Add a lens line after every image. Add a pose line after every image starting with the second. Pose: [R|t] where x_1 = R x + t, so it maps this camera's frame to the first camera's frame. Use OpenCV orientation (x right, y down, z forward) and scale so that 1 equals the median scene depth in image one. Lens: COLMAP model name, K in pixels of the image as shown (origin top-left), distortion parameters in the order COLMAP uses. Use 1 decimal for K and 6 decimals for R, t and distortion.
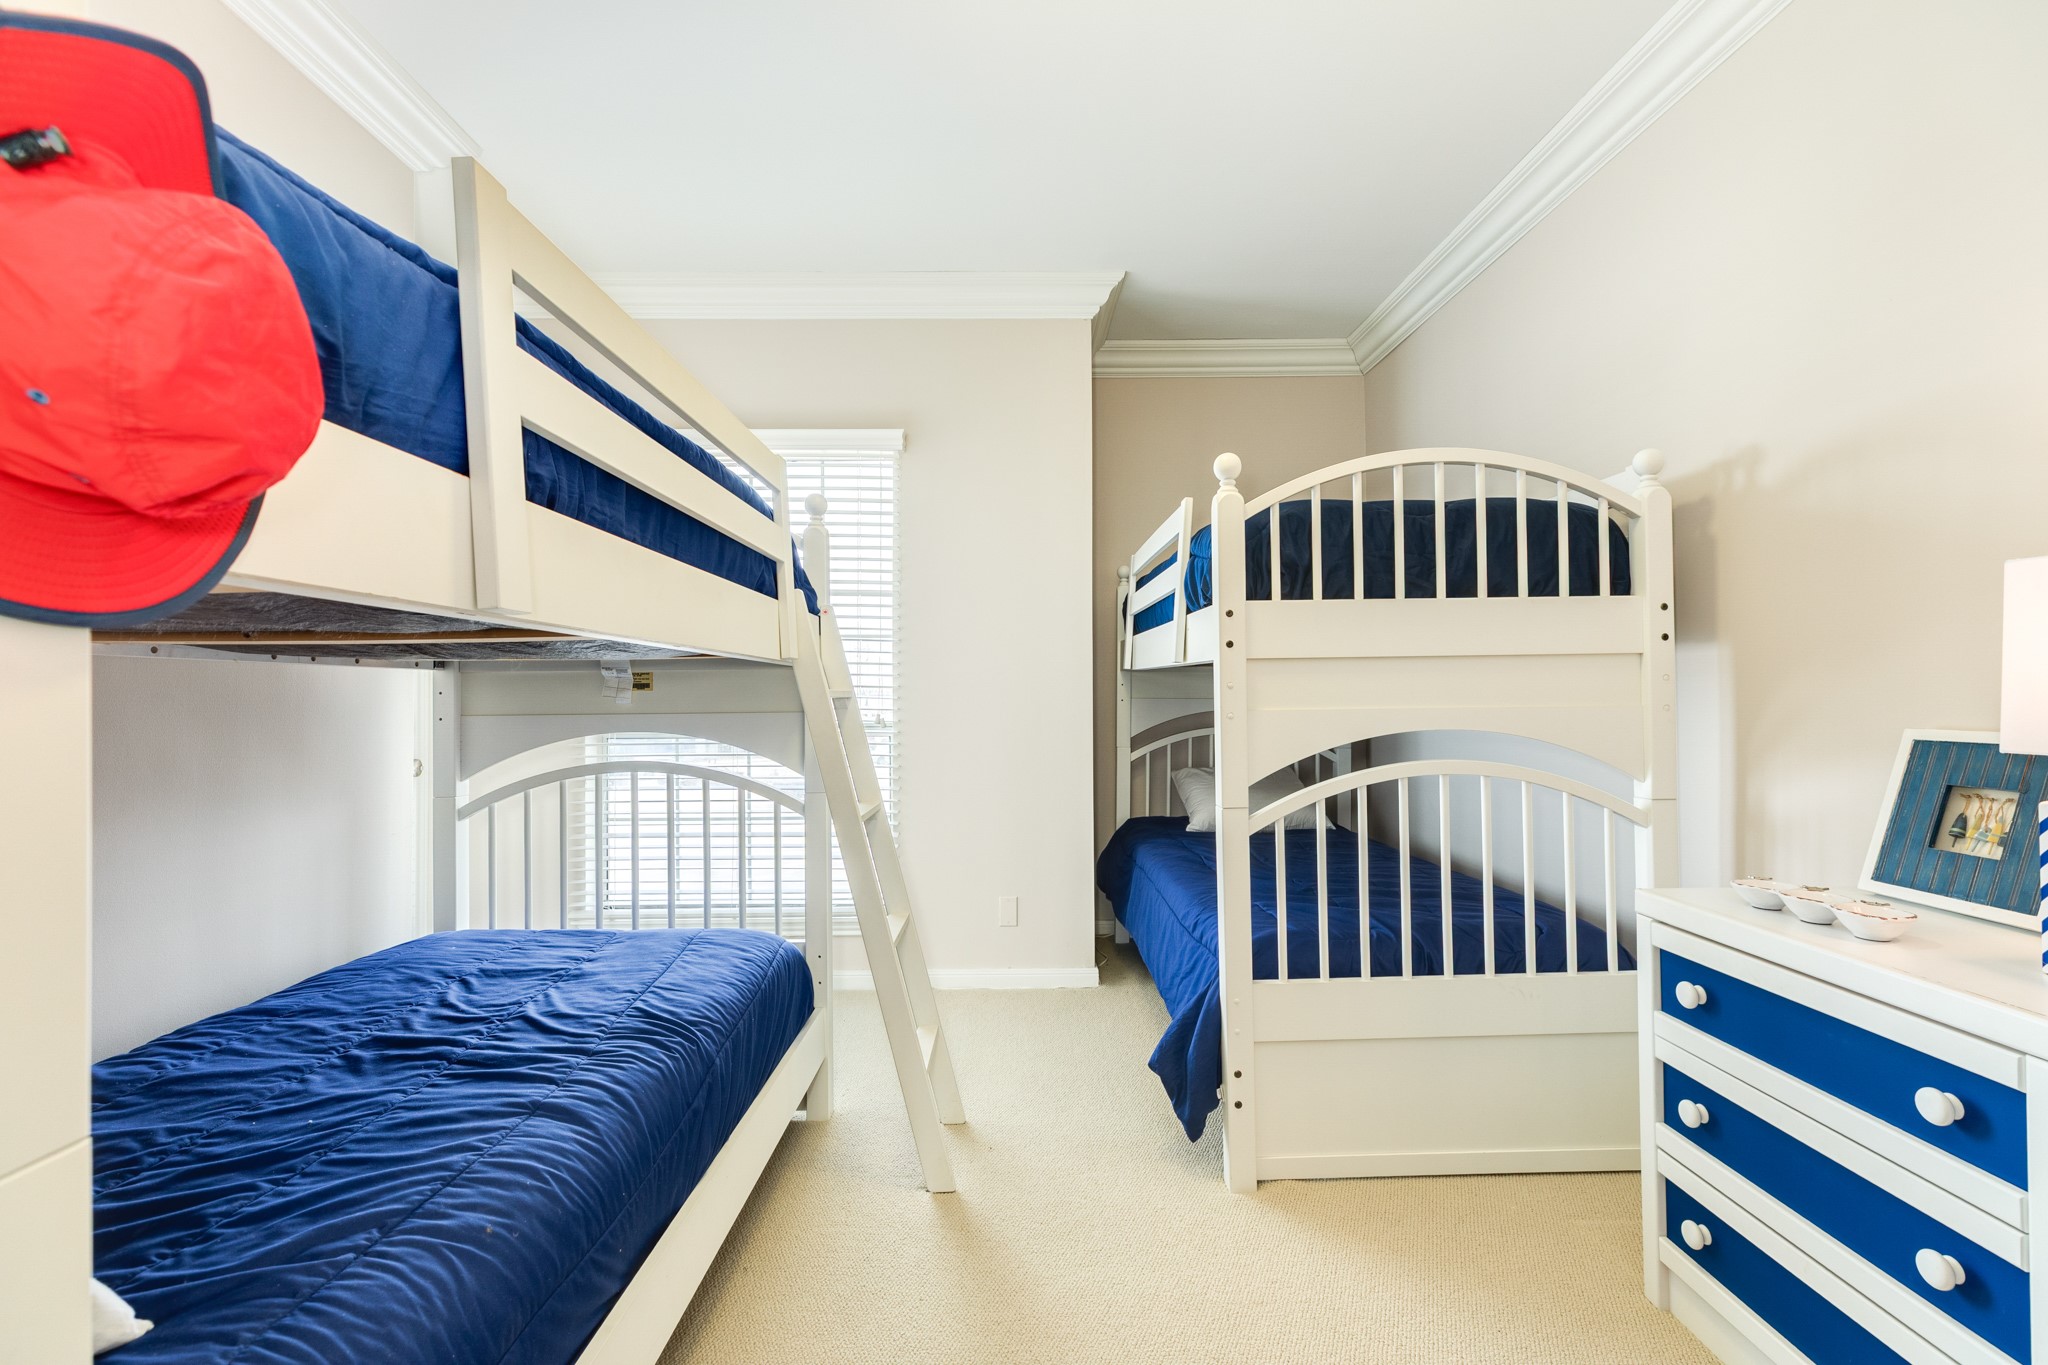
lens RADIAL K [[912.7, 0, 1022.4], [0, 912.7, 682.5], [0, 0, 1]] dist [0.017689, -0.000572]
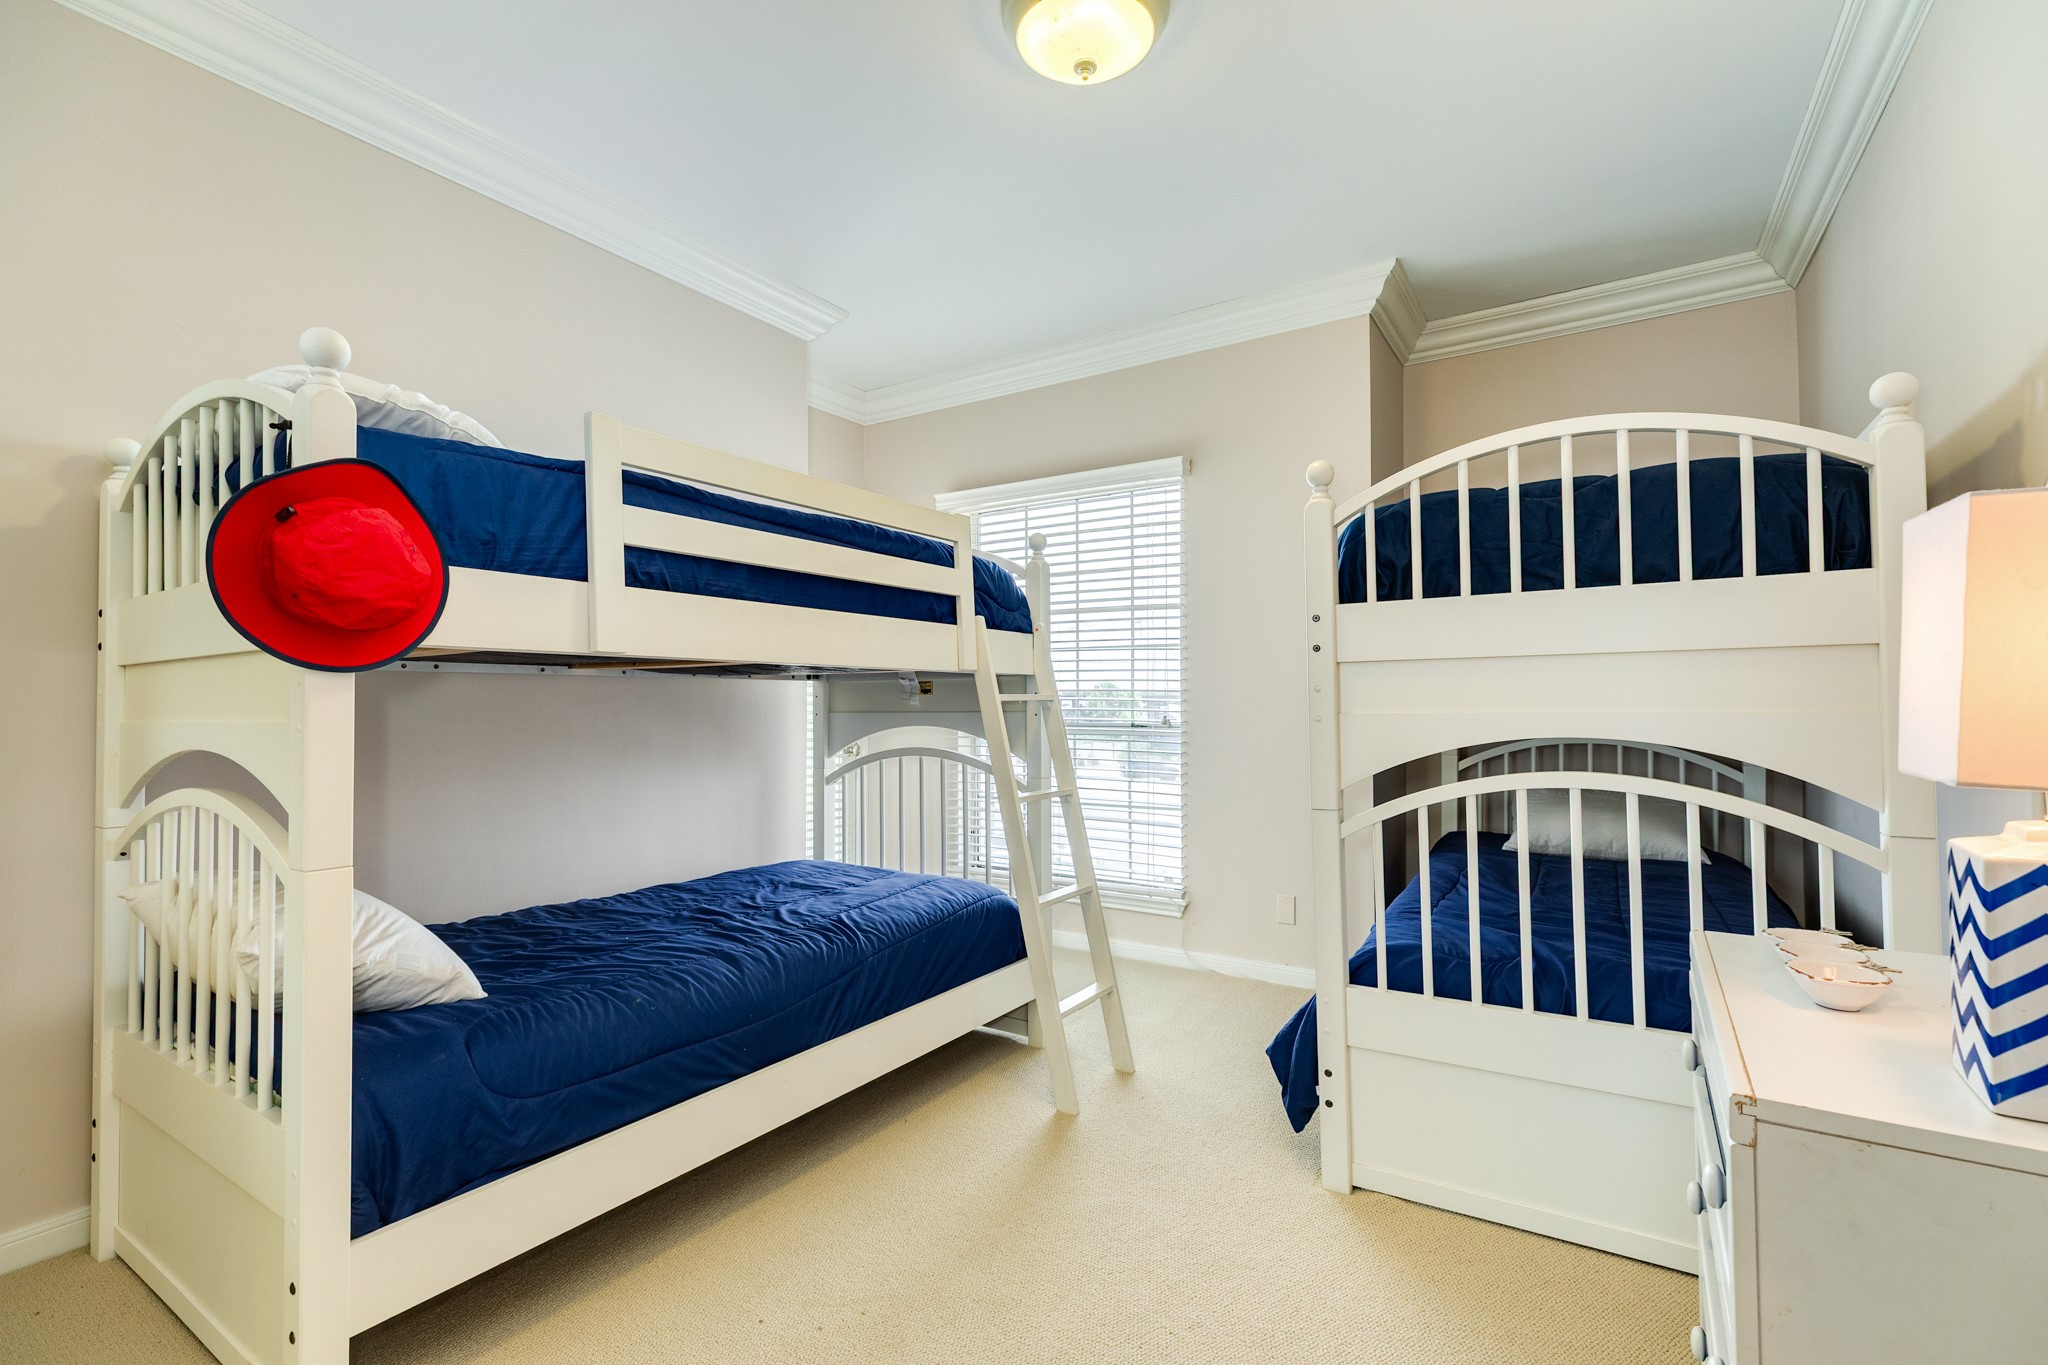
lens RADIAL K [[912.7, 0, 1024.2], [0, 912.7, 681.2], [0, 0, 1]] dist [0.017689, -0.000572]
pose [[0.836412, -0.009204, -0.548024, 0.438969], [0.005812, 0.999952, -0.007924, 0.001118], [0.548070, 0.003443, 0.836425, -0.026880]]
